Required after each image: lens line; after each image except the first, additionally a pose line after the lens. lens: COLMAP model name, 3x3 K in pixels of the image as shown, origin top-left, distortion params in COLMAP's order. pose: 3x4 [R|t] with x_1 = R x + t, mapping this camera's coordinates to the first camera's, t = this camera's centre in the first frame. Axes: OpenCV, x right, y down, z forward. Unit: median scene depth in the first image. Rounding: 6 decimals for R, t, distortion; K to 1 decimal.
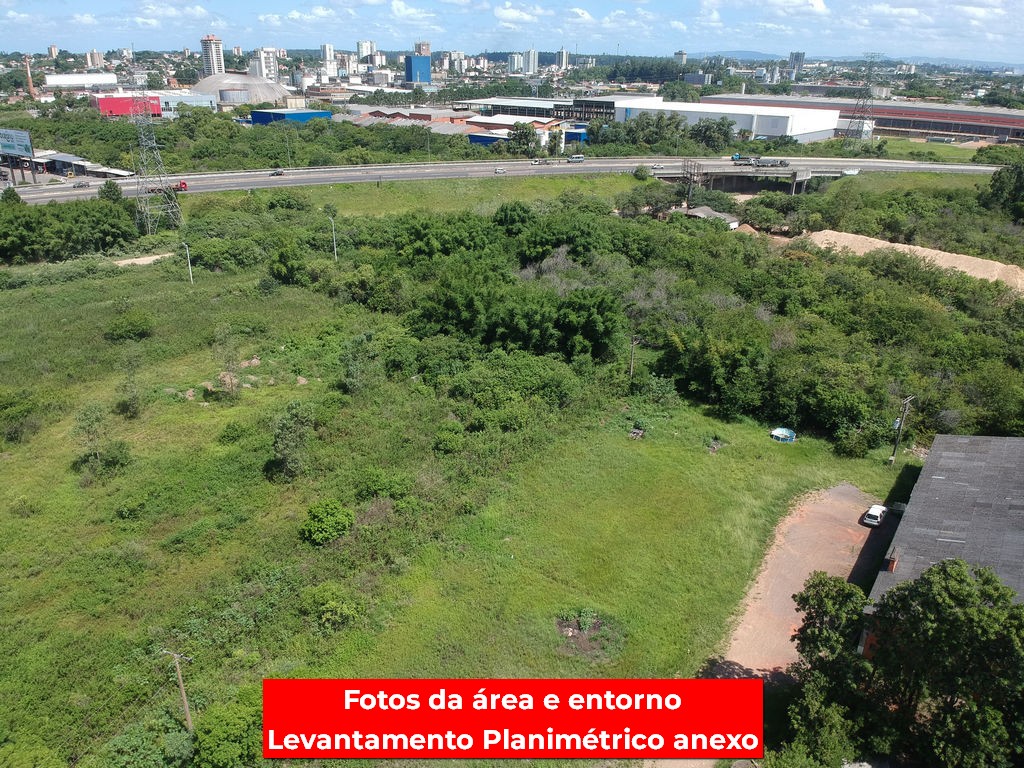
lens RADIAL K [[751.4, 0, 507.7], [0, 751.4, 376.8], [0, 0, 1]] dist [0.080471, -0.147358]
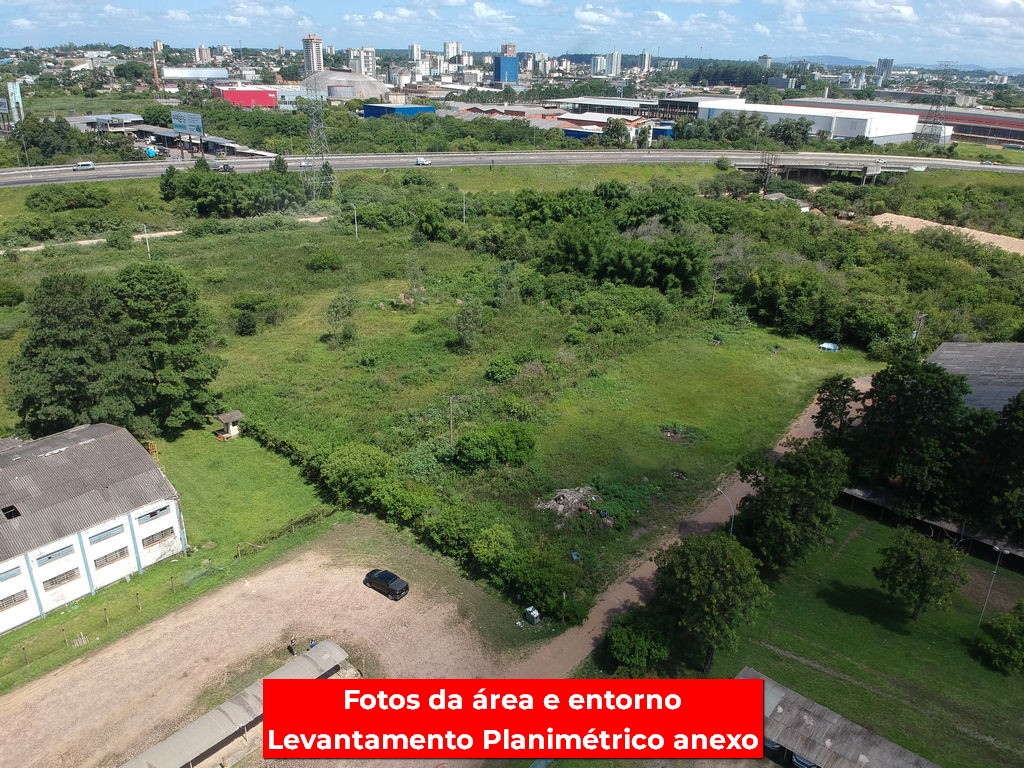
lens RADIAL K [[751.4, 0, 507.7], [0, 751.4, 376.8], [0, 0, 1]] dist [0.080471, -0.147358]
pose [[0.995290, 0.047976, -0.084236, -0.029022], [-0.048105, 0.998842, 0.000493, 0.056641], [0.084162, 0.003562, 0.996446, -0.133352]]
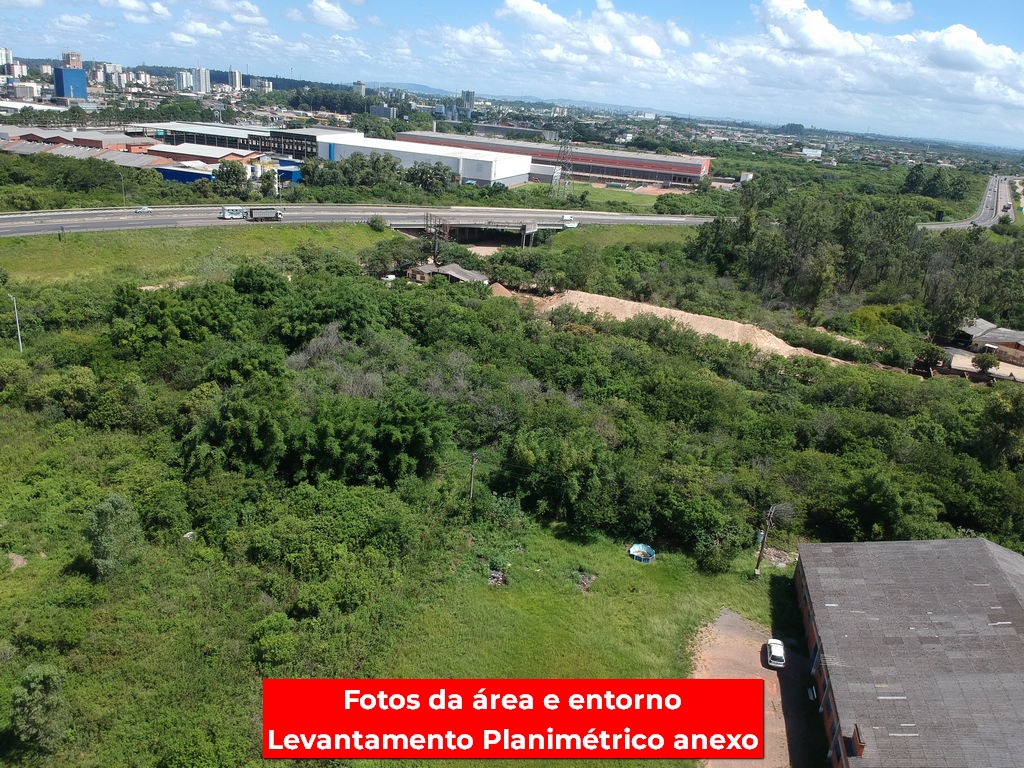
lens RADIAL K [[753.3, 0, 497.4], [0, 753.3, 390.5], [0, 0, 1]] dist [0.085671, -0.151553]
pose [[0.925944, -0.074185, 0.370303, -0.046585], [0.080046, 0.996791, -0.000463, -0.049339], [-0.369080, 0.030069, 0.928911, 0.076629]]
